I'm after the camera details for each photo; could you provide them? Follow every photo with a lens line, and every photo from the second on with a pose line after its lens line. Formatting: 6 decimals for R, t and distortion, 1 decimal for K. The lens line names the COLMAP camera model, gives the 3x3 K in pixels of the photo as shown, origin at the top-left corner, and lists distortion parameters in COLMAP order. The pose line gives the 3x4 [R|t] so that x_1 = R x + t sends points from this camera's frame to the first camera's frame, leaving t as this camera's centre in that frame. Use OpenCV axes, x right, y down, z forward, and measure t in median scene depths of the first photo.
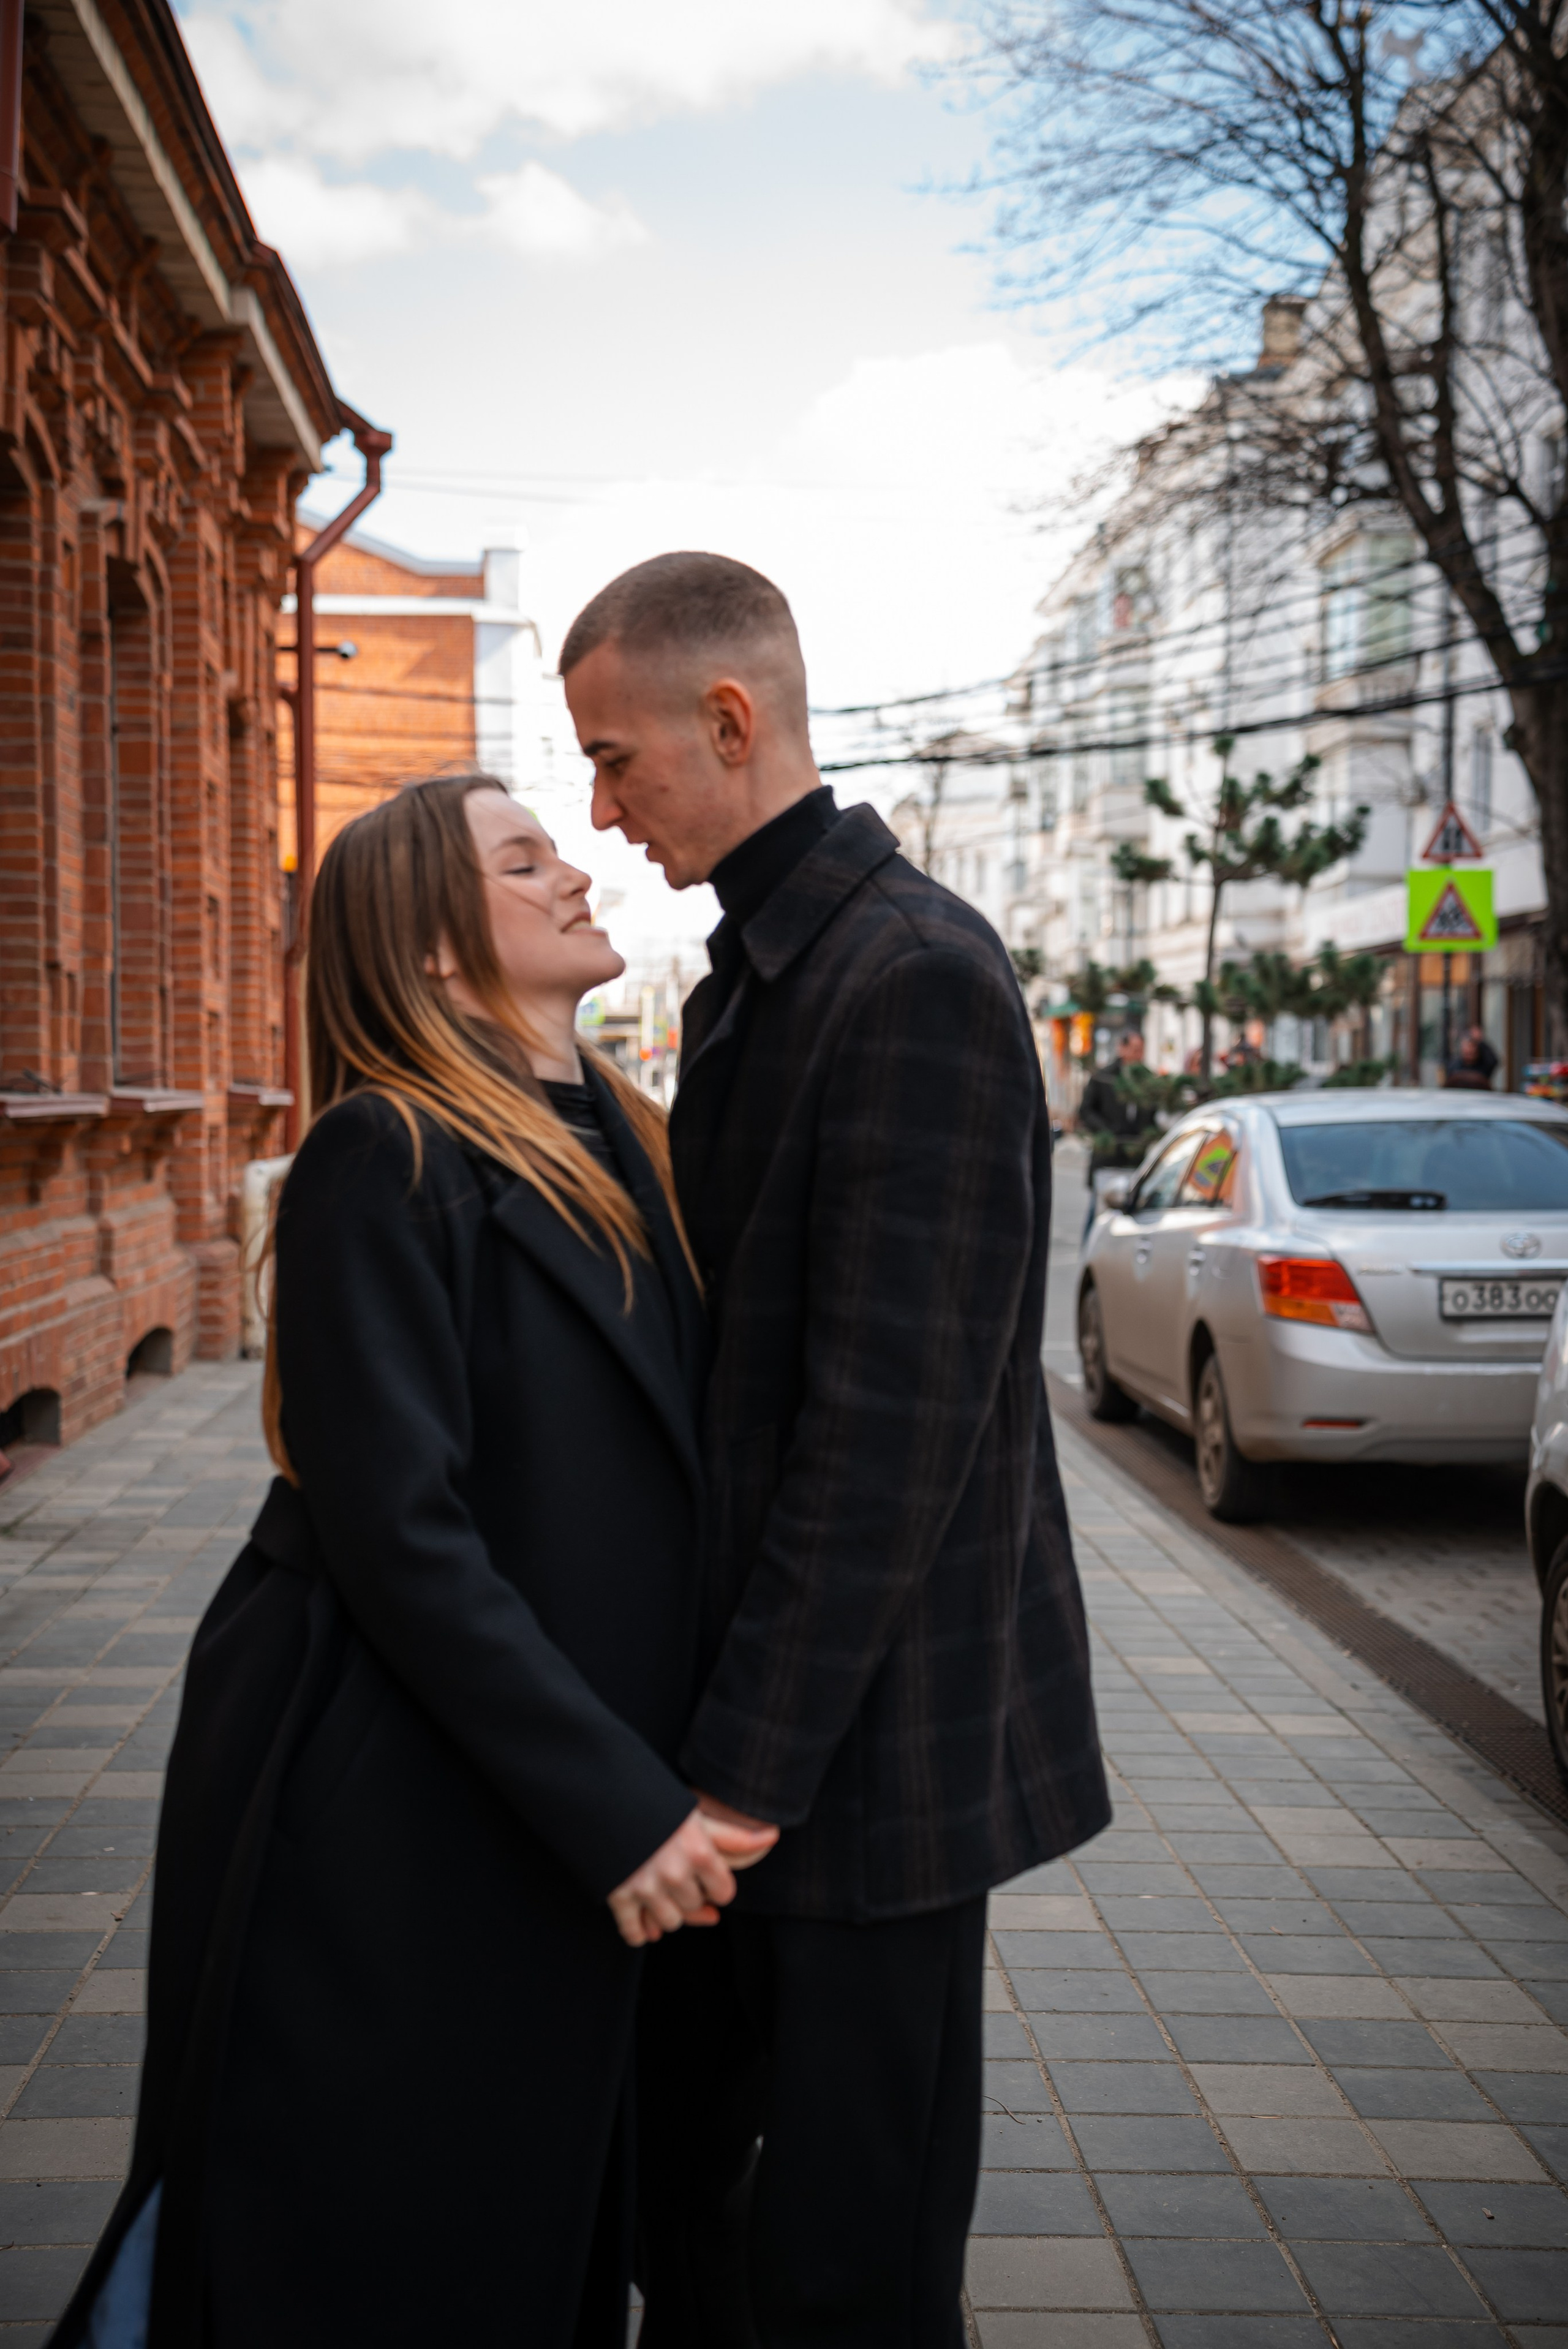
lens RADIAL K [[2923.8, 0, 783.3], [0, 2923.8, 1159.1], [0, 0, 1]] dist [0.185573, 0.000000]
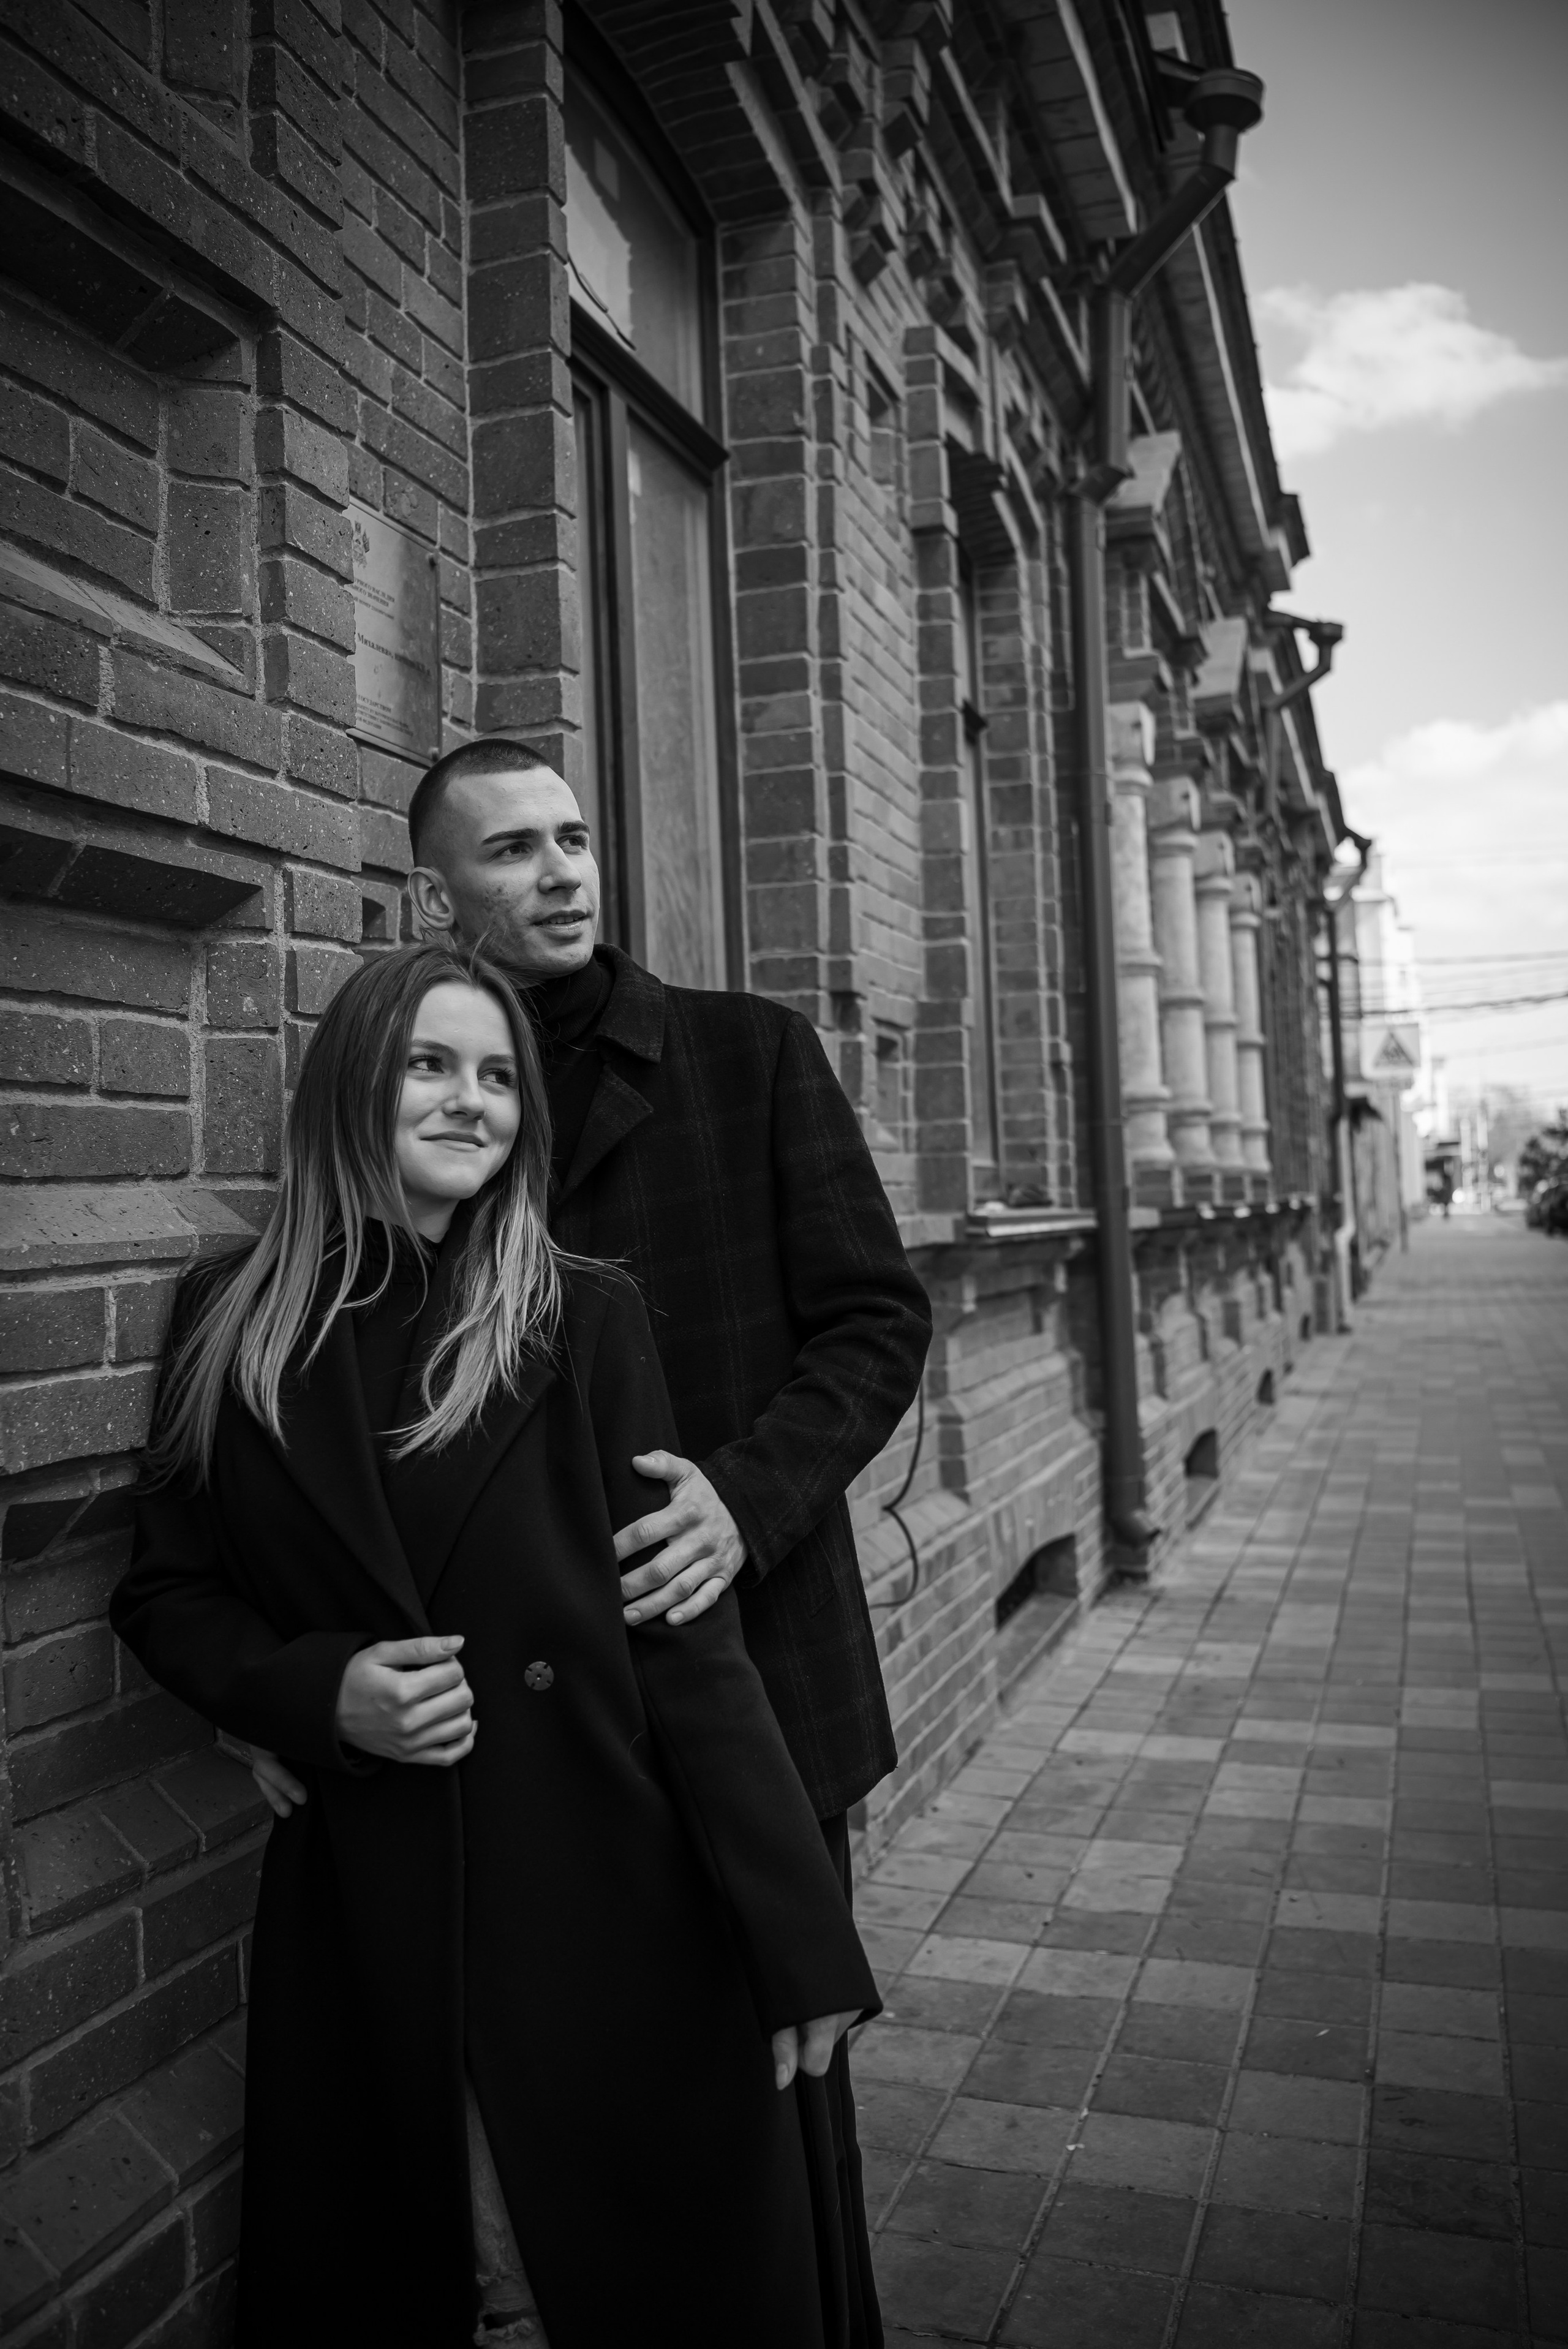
lens RADIAL K [[2011.0, 0, 736.9], [0, 2011.0, 1137.9], [0, 0, 1]] dist [-0.095054, 0.044780]
pose [[0.925097, -0.056561, -0.375495, -0.052718], [0.034663, 0.997294, -0.064825, 0.011284], [0.378145, 0.046953, 0.924555, -0.354716]]
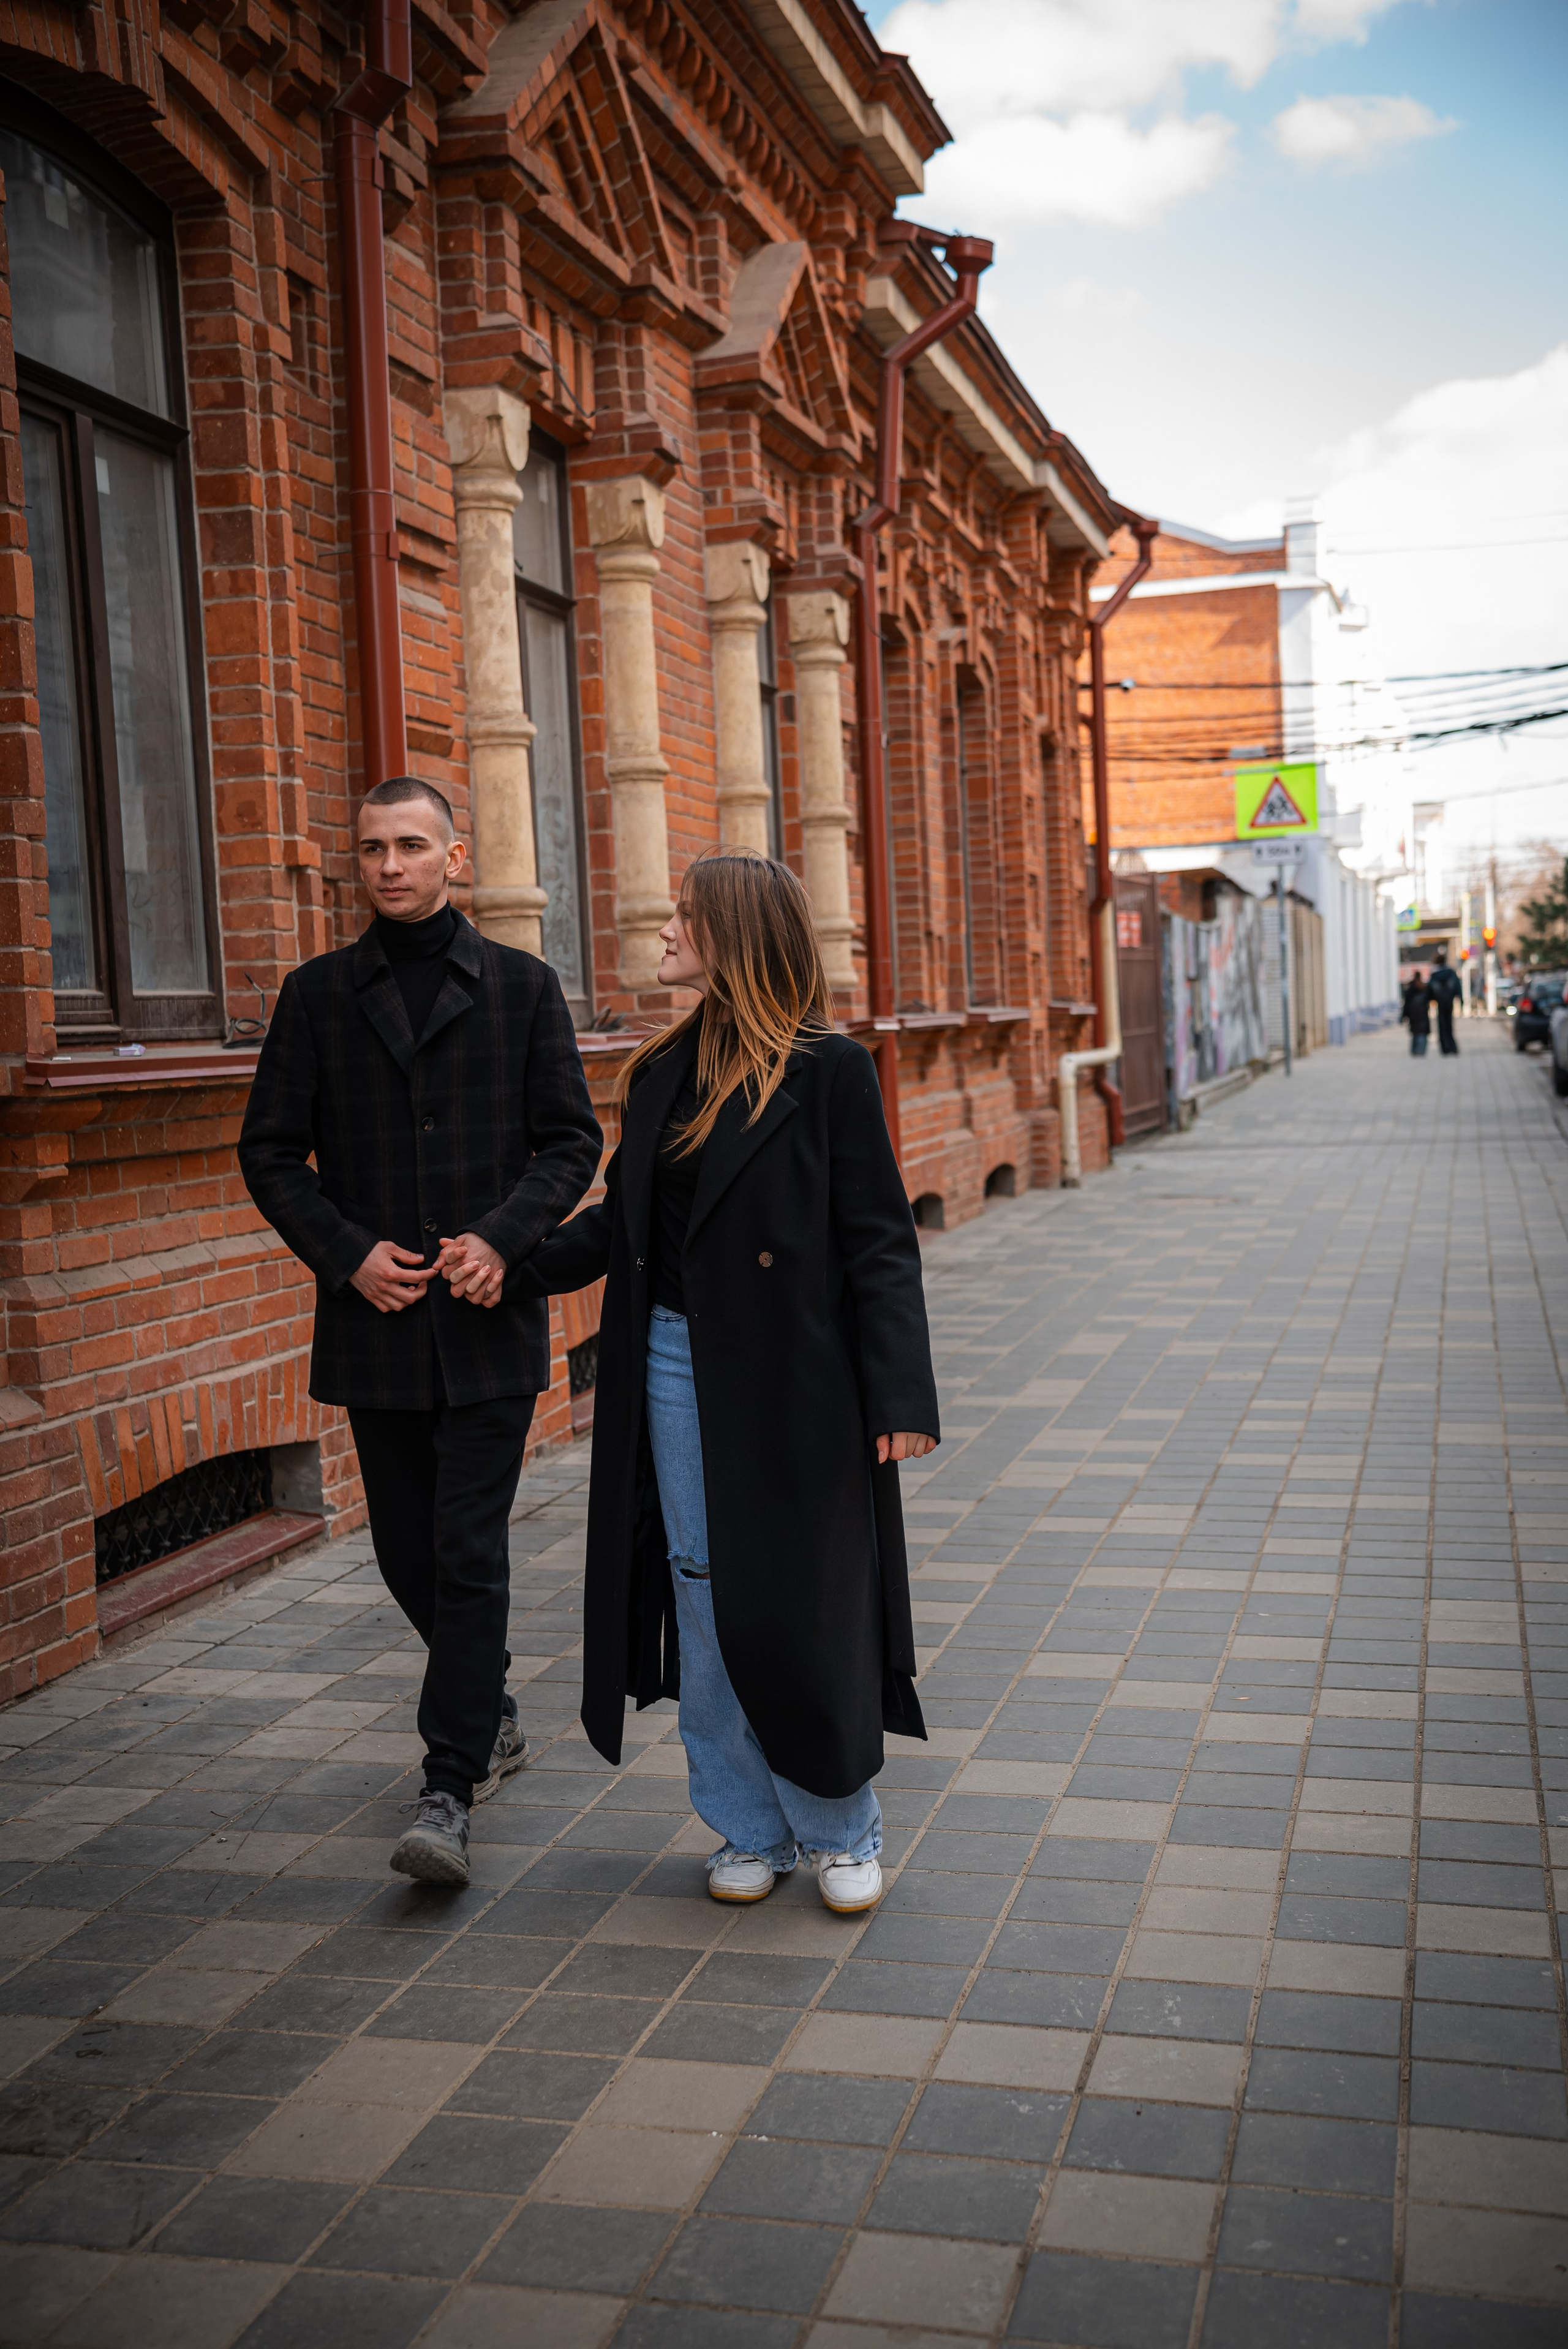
lens RADIAL K [[2787.1, 0, 794.6], [0, 2787.1, 1180.5], [0, 0, 1]] dist [0.147068, 0.000000]
pose [[0.955590, -0.029107, -0.293257, 0.099020], [0.040926, 0.998575, 0.034246, 0.011087], [0.291842, -0.044727, 0.955420, -0.379522]]
